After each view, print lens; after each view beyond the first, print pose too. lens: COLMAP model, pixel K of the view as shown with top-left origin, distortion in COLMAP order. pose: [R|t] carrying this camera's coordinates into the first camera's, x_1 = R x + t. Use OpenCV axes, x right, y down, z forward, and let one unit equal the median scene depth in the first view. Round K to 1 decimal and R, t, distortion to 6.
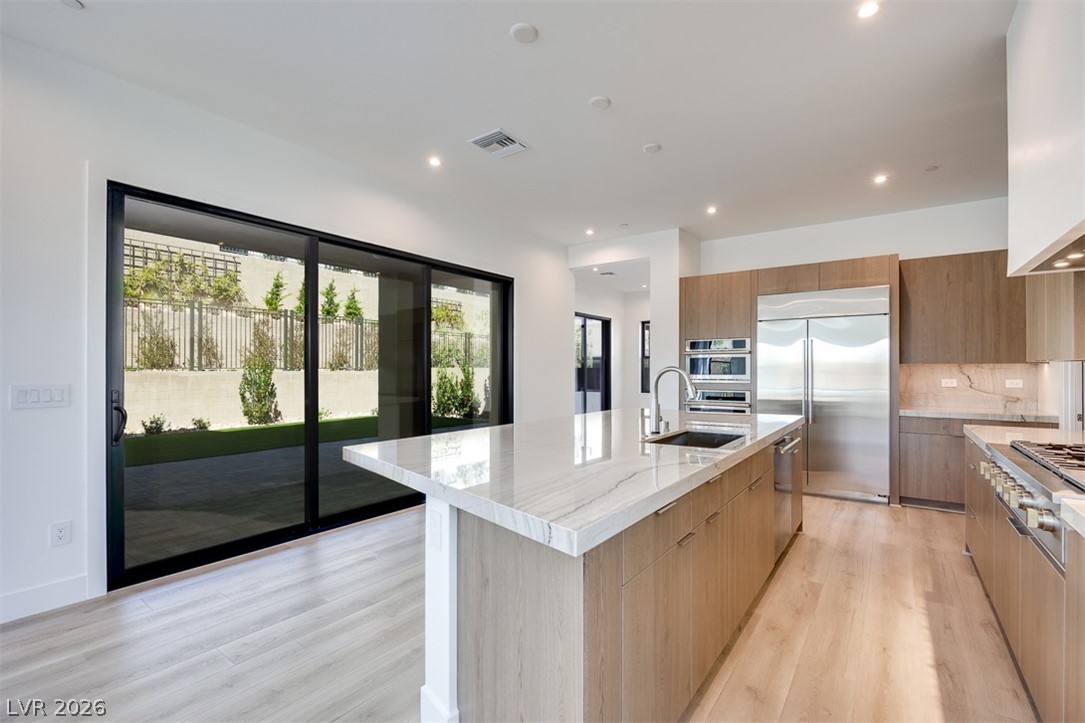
lens RADIAL K [[492.0, 0, 560.9], [0, 492.0, 375.4], [0, 0, 1]] dist [-0.001647, 0.000709]
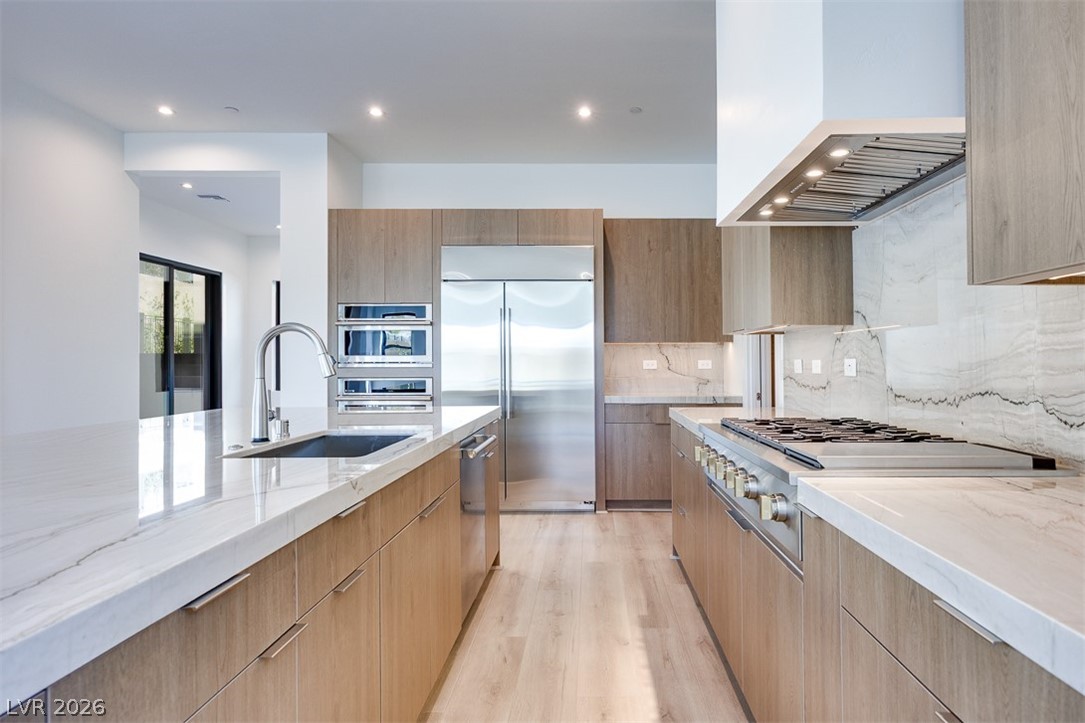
lens RADIAL K [[665.5, 0, 606.1], [0, 665.5, 357.2], [0, 0, 1]] dist [-0.005305, -0.000194]
pose [[0.816203, 0.001134, 0.577764, 0.044577], [0.006954, 0.999906, -0.011788, 0.019671], [-0.577723, 0.013639, 0.816119, 0.088858]]
